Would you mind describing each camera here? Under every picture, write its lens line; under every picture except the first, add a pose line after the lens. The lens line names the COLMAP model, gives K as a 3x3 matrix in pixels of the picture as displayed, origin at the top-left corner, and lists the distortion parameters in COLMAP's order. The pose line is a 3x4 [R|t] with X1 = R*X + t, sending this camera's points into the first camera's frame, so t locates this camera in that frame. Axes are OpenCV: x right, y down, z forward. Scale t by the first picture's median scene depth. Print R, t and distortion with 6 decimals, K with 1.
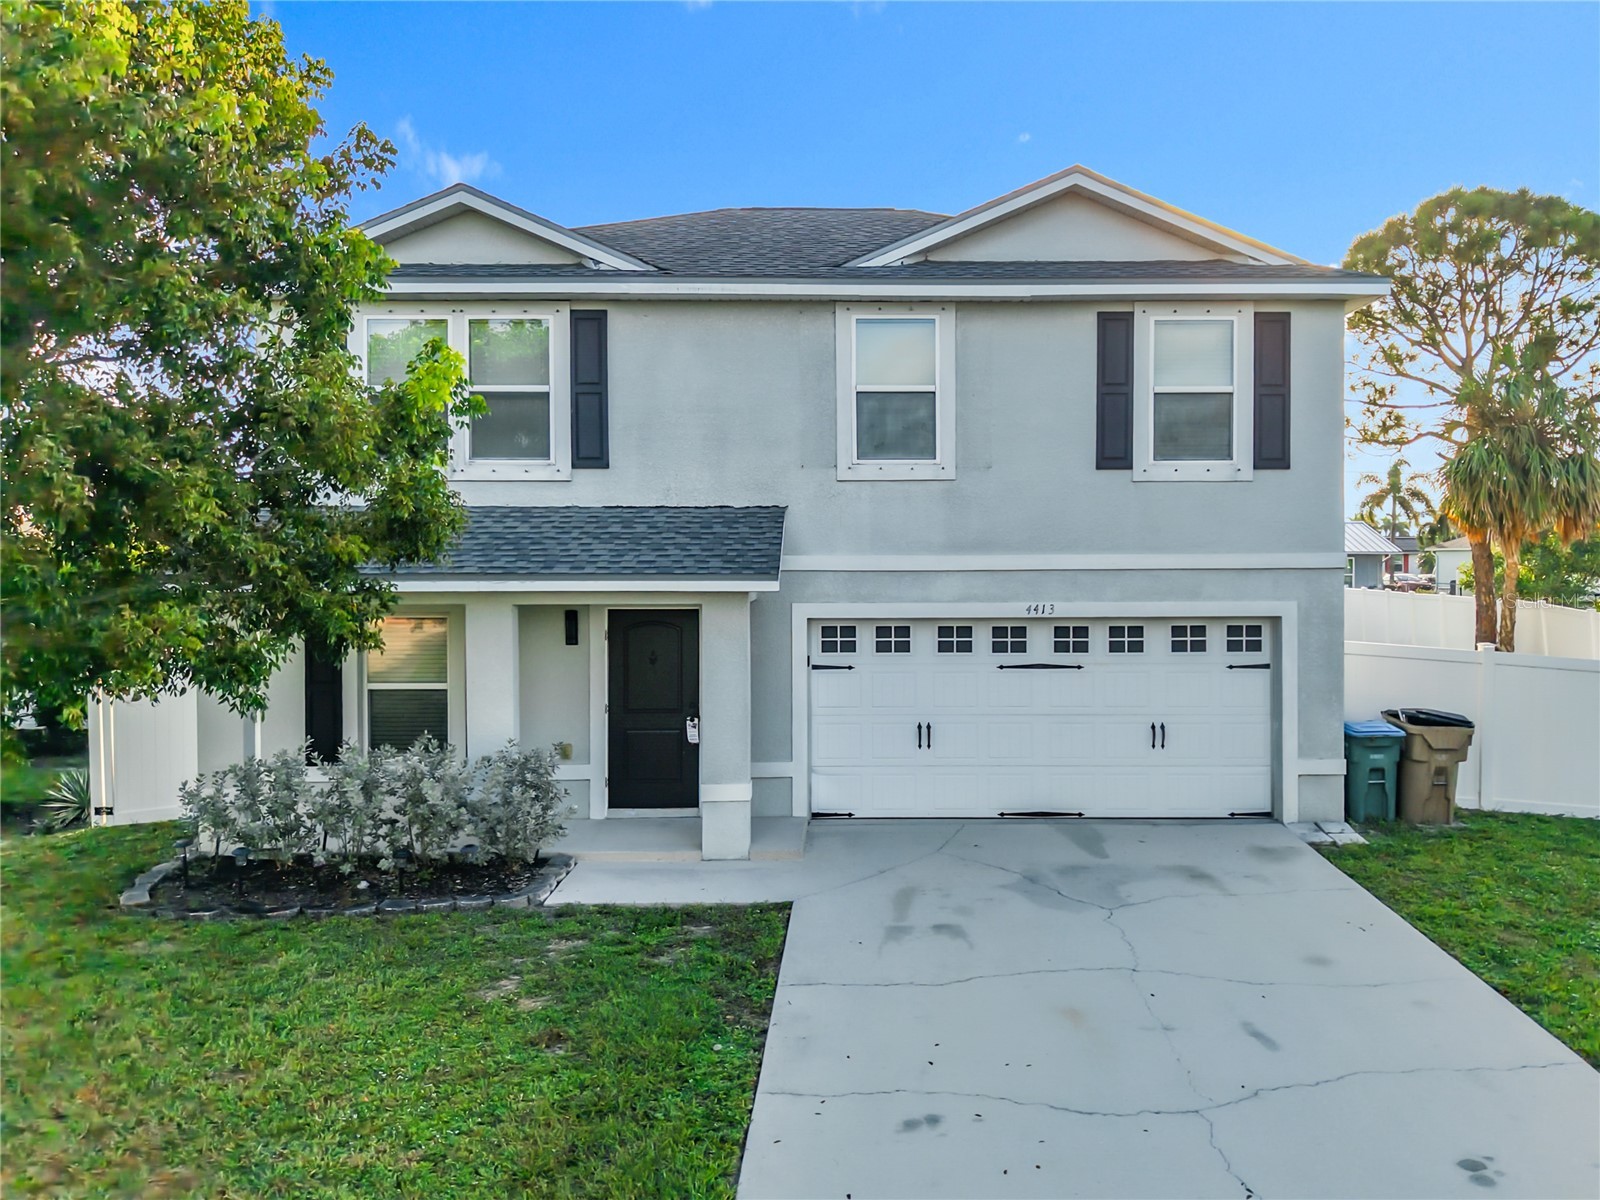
lens RADIAL K [[1296.6, 0, 797.6], [0, 1296.6, 596.7], [0, 0, 1]] dist [0.022738, 0.006910]
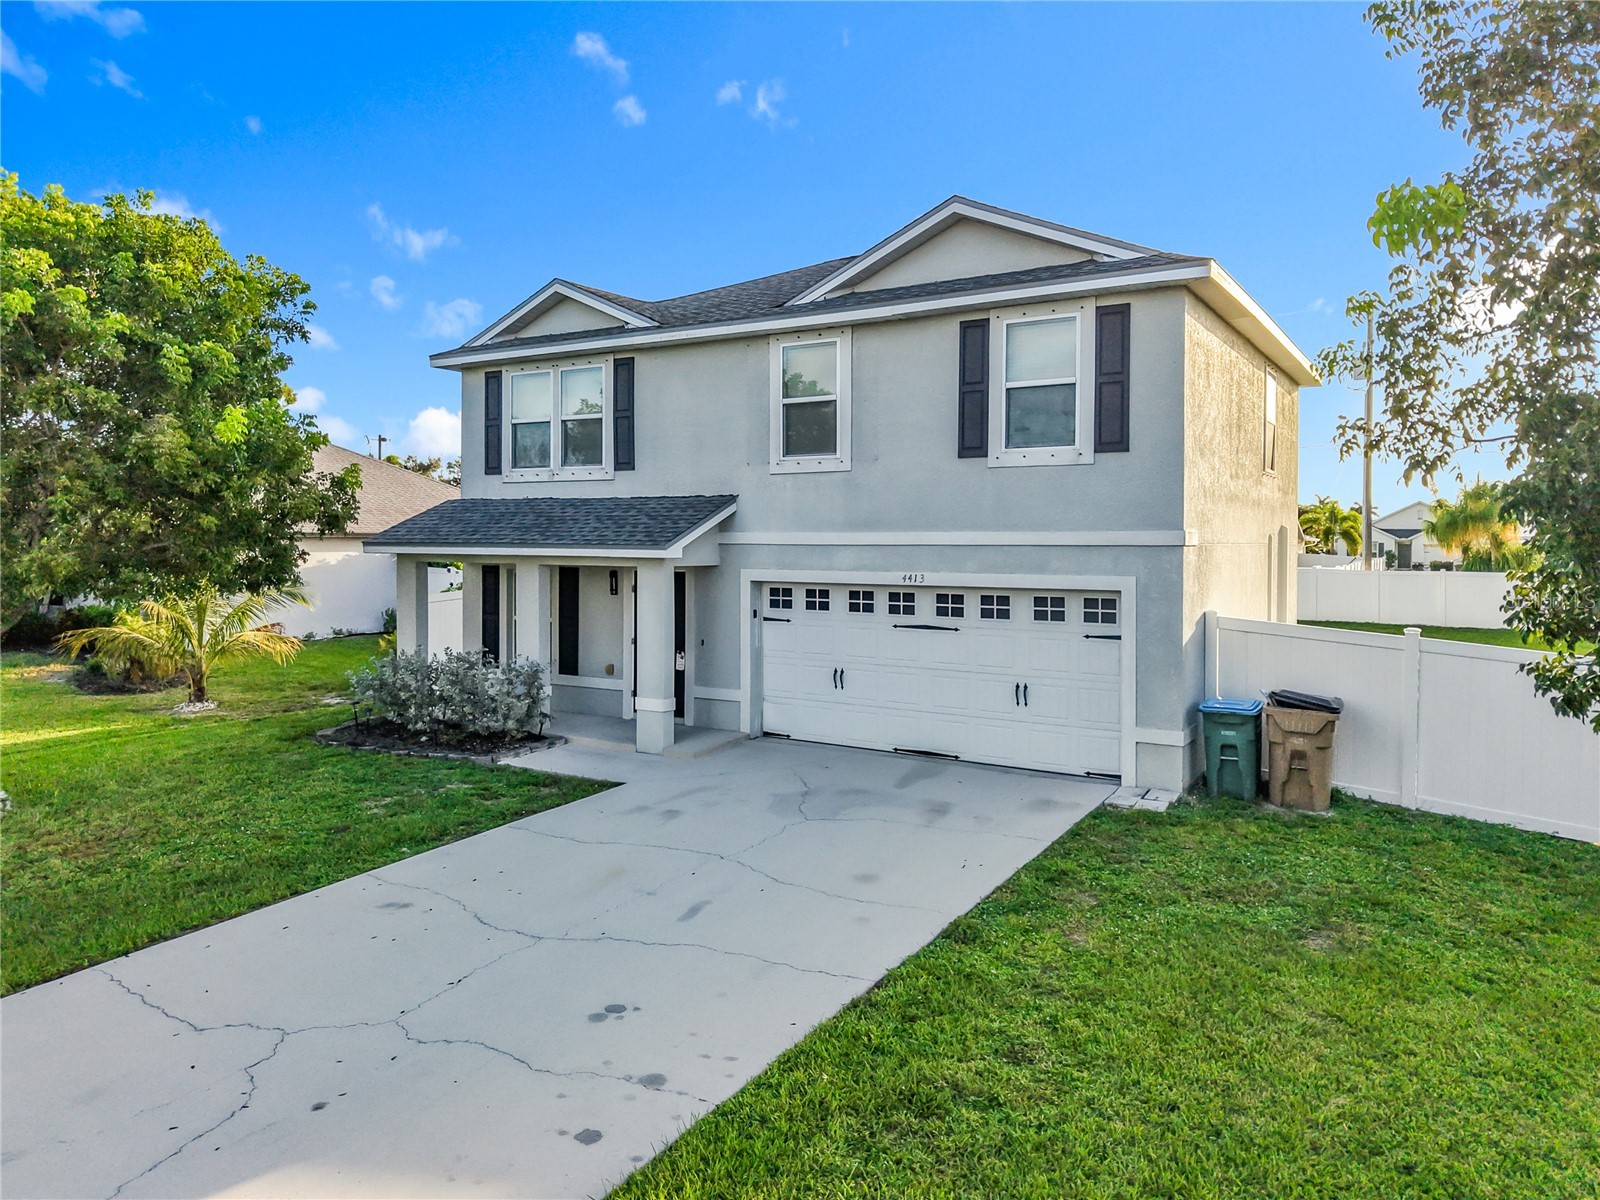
lens RADIAL K [[1272.3, 0, 800.1], [0, 1272.3, 579.1], [0, 0, 1]] dist [0.010174, 0.000703]
pose [[0.796687, 0.023754, -0.603926, 0.798834], [-0.021255, 0.999710, 0.011282, -0.000442], [0.604019, 0.003849, 0.796961, 0.015476]]
